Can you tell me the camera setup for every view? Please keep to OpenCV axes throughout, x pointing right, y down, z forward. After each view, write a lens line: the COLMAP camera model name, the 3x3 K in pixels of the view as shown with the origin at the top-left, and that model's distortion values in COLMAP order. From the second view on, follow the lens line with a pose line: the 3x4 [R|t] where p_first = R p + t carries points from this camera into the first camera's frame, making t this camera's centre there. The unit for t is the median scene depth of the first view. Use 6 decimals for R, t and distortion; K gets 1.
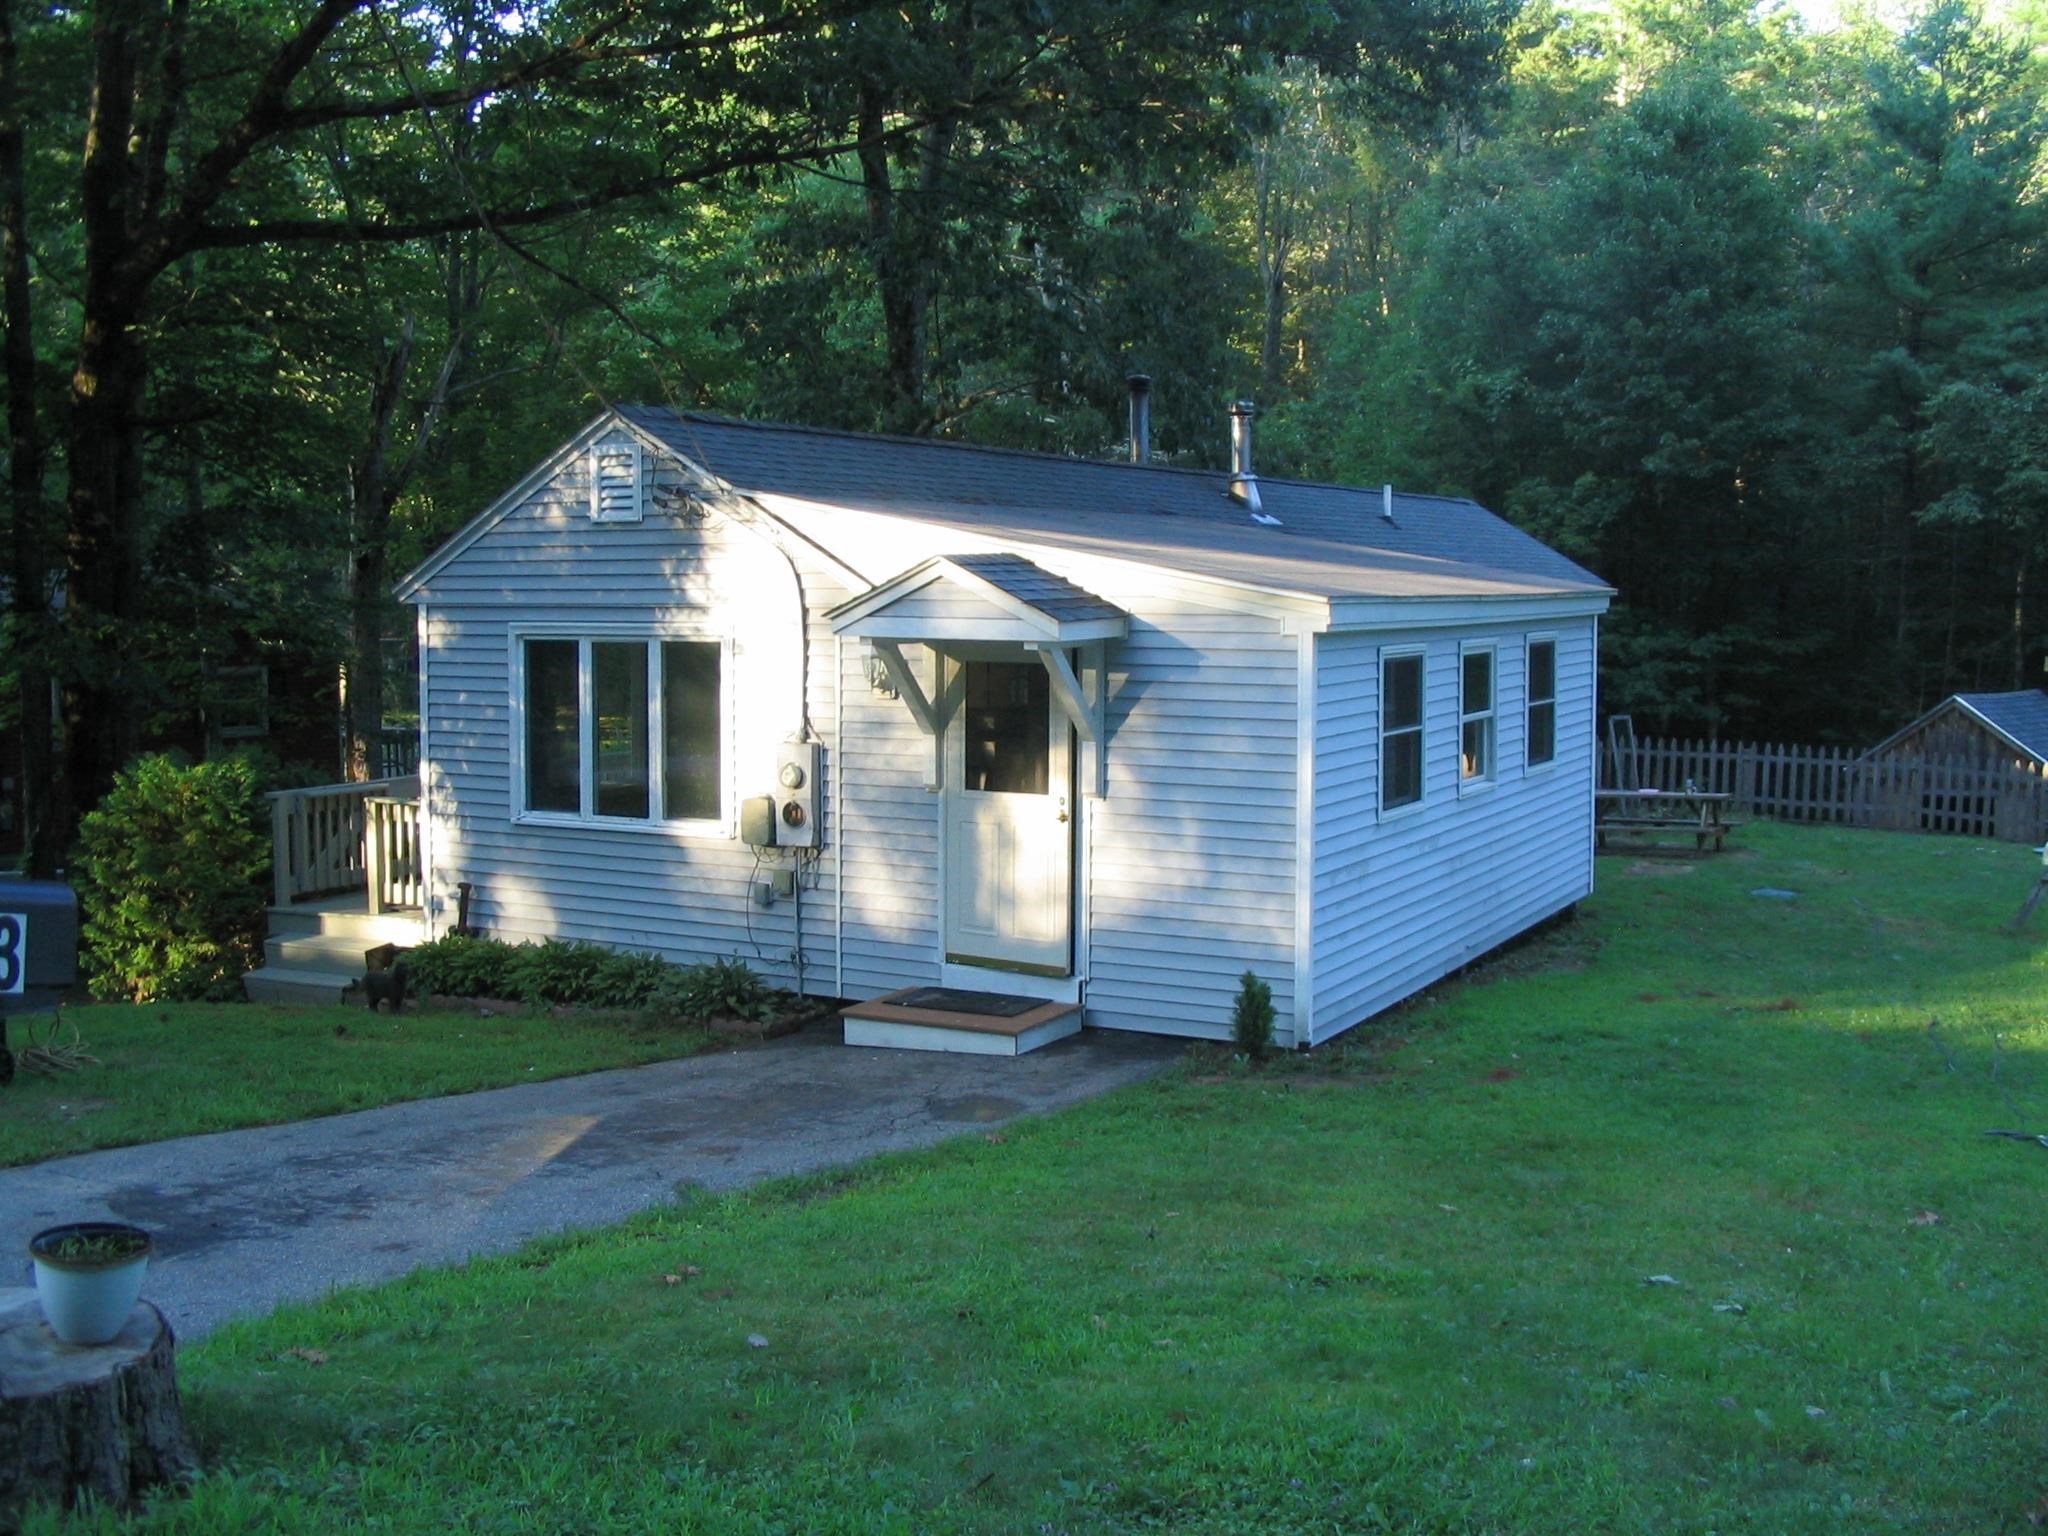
lens RADIAL K [[2142.5, 0, 1023.9], [0, 2142.5, 766.8], [0, 0, 1]] dist [-0.170666, 0.000000]
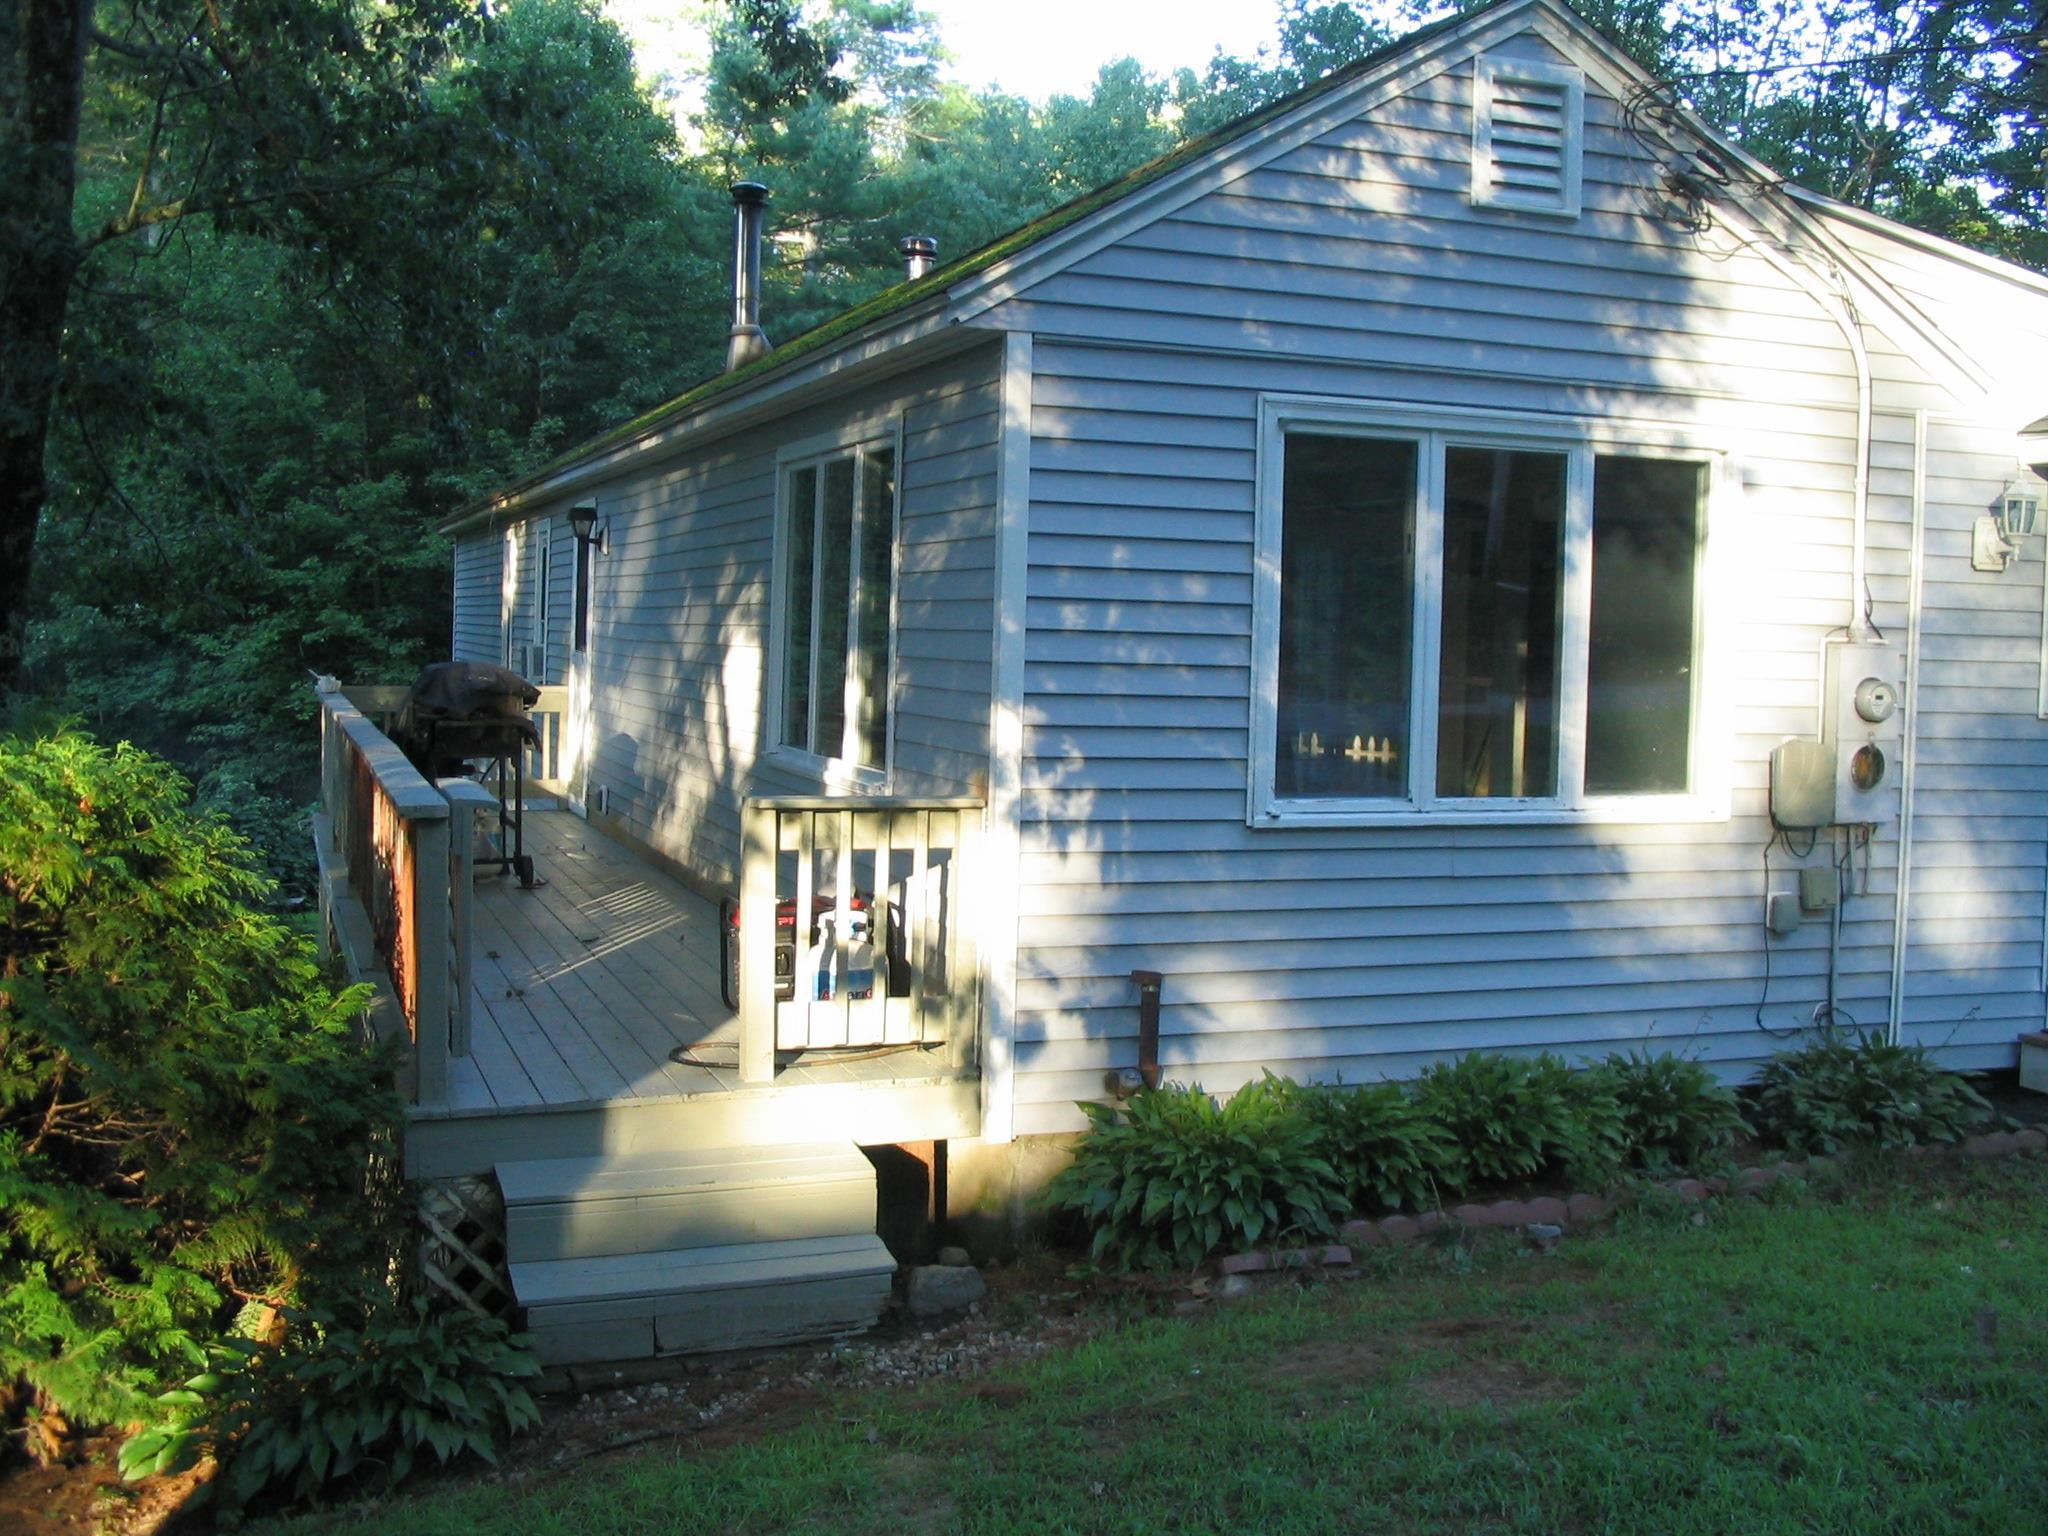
lens RADIAL K [[2142.5, 0, 1024.2], [0, 2142.5, 766.1], [0, 0, 1]] dist [-0.170666, 0.000000]
pose [[0.666710, -0.031420, 0.744655, -0.639717], [0.041096, 0.999141, 0.005363, 0.008741], [-0.744184, 0.027027, 0.667428, 0.749391]]
